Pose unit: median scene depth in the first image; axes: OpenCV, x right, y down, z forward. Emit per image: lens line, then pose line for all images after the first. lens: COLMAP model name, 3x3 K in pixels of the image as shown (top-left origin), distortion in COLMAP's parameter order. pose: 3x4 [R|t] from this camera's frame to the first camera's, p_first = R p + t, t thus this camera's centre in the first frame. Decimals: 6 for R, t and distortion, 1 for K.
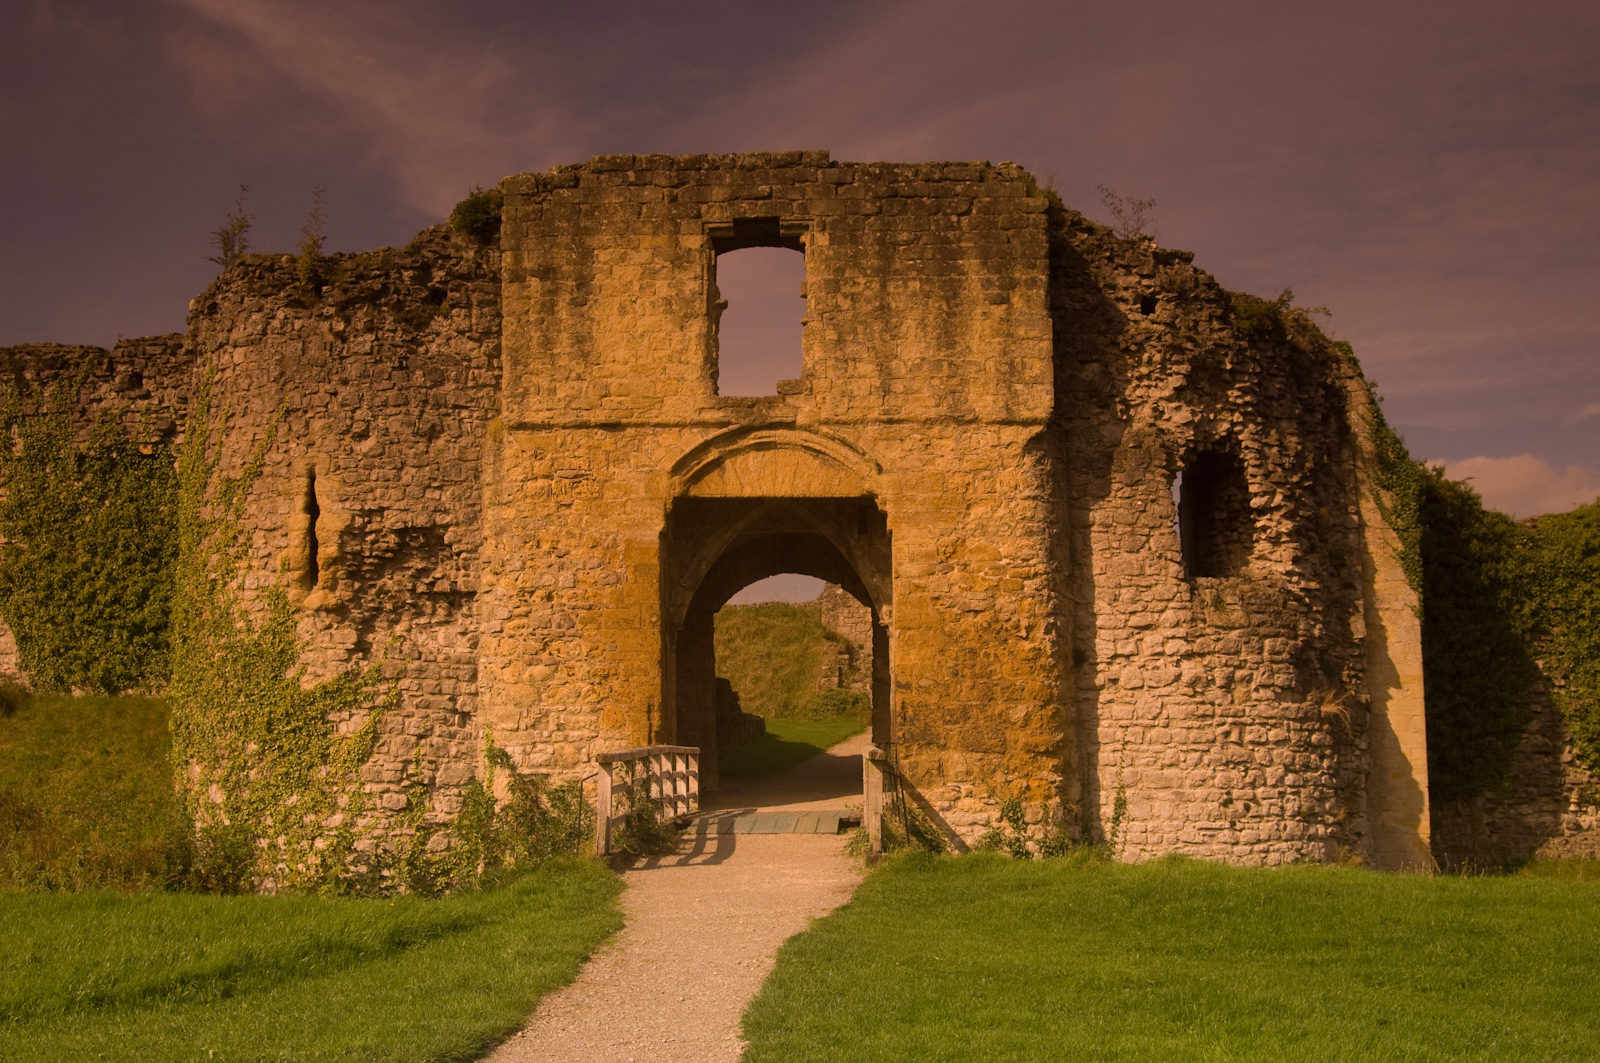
lens RADIAL K [[1955.6, 0, 795.1], [0, 1955.6, 536.0], [0, 0, 1]] dist [-0.131193, 0.157310]
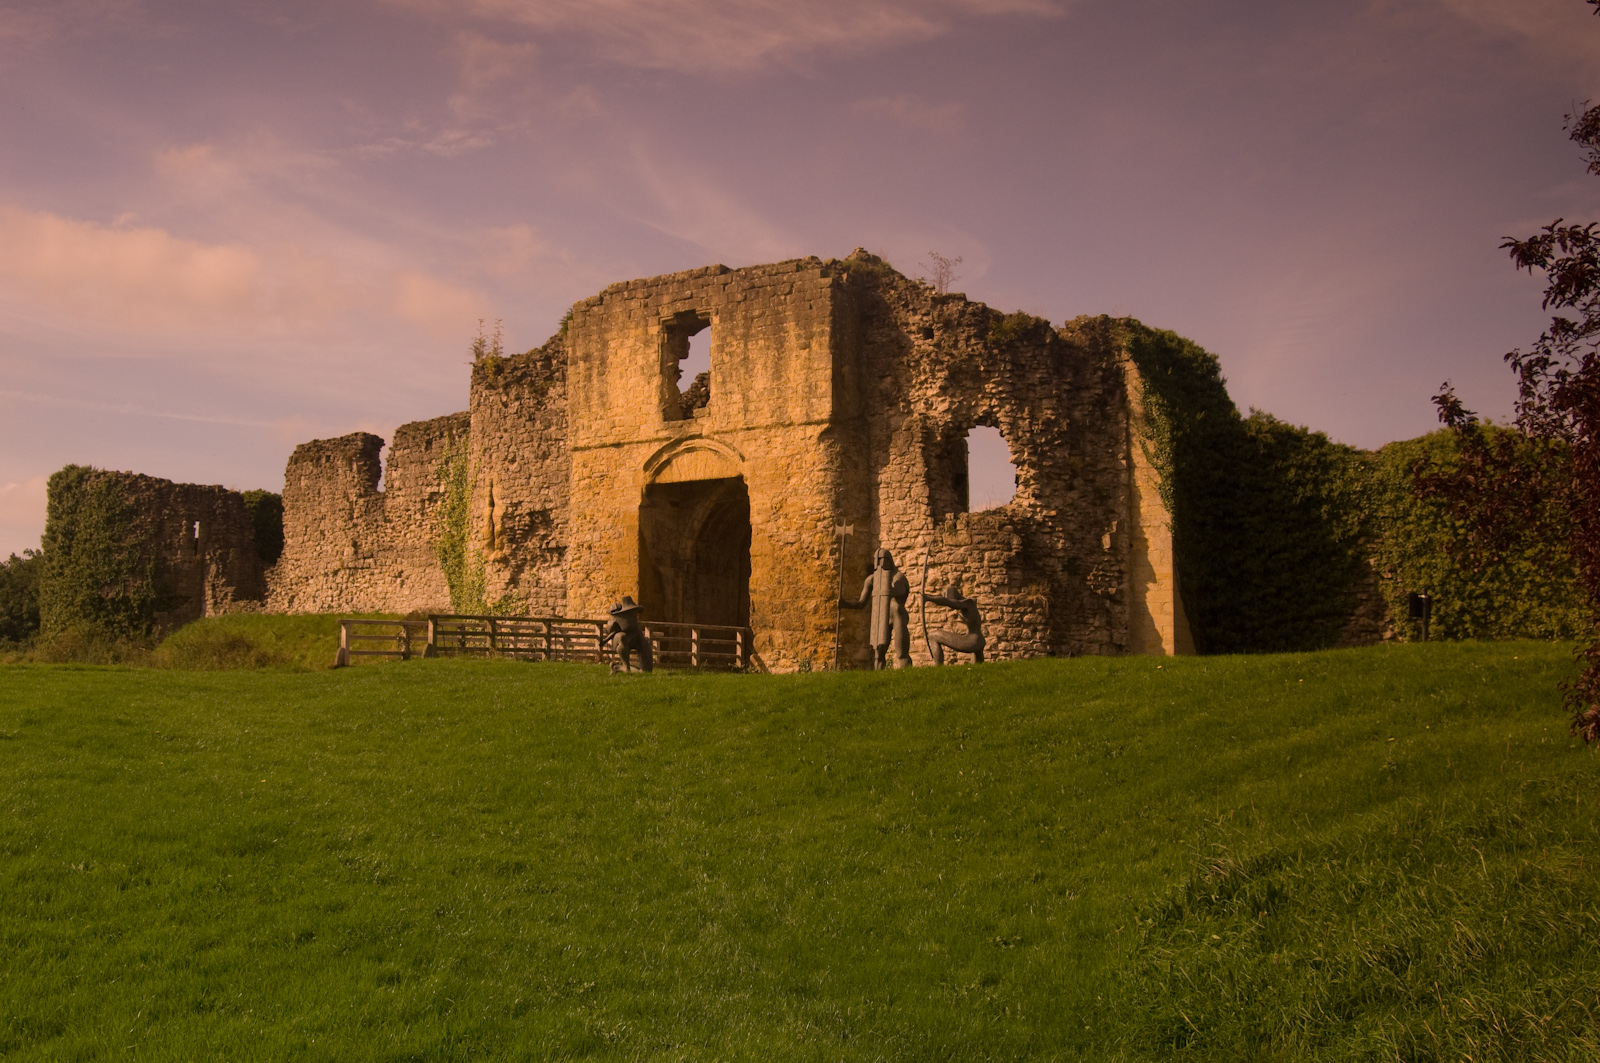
lens RADIAL K [[1955.6, 0, 795.1], [0, 1955.6, 536.0], [0, 0, 1]] dist [-0.131193, 0.157310]
pose [[0.836424, -0.052489, -0.545564, 0.945972], [0.063245, 0.997998, 0.000944, 0.030463], [0.544422, -0.035294, 0.838069, -0.336596]]
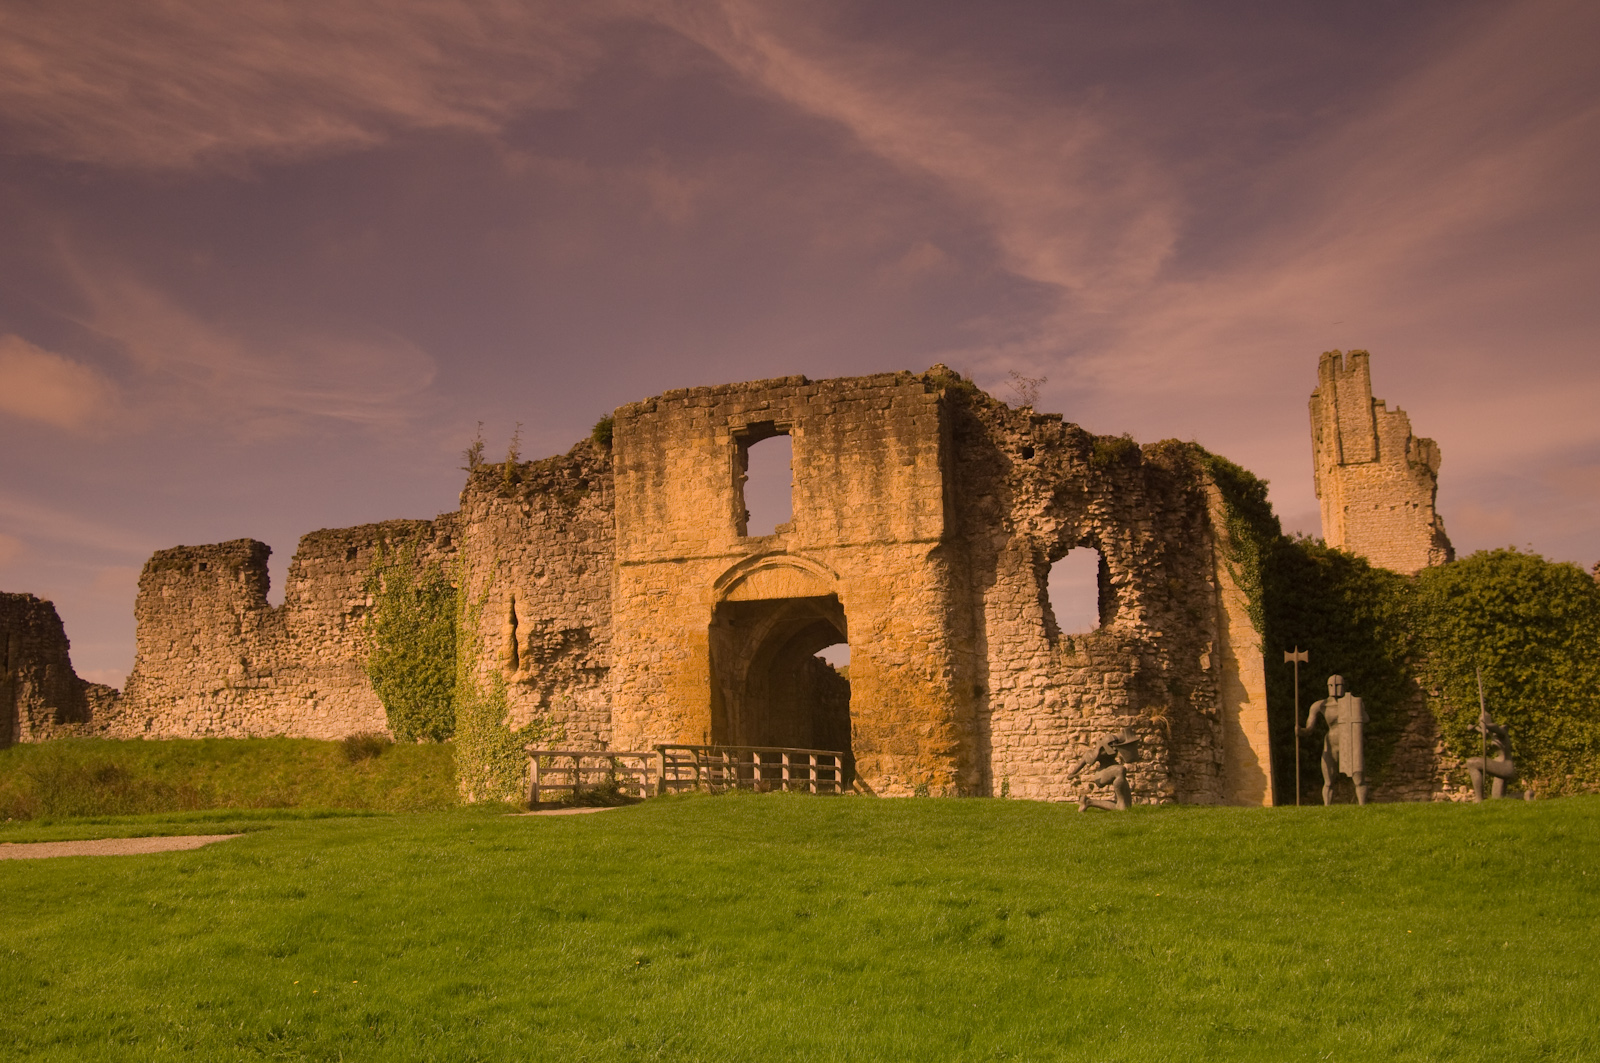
lens RADIAL K [[1955.6, 0, 795.1], [0, 1955.6, 536.0], [0, 0, 1]] dist [-0.131193, 0.157310]
pose [[0.951997, -0.067757, -0.298513, 0.472950], [0.058896, 0.997518, -0.038589, -0.008271], [0.300387, 0.019156, 0.953625, -0.499898]]
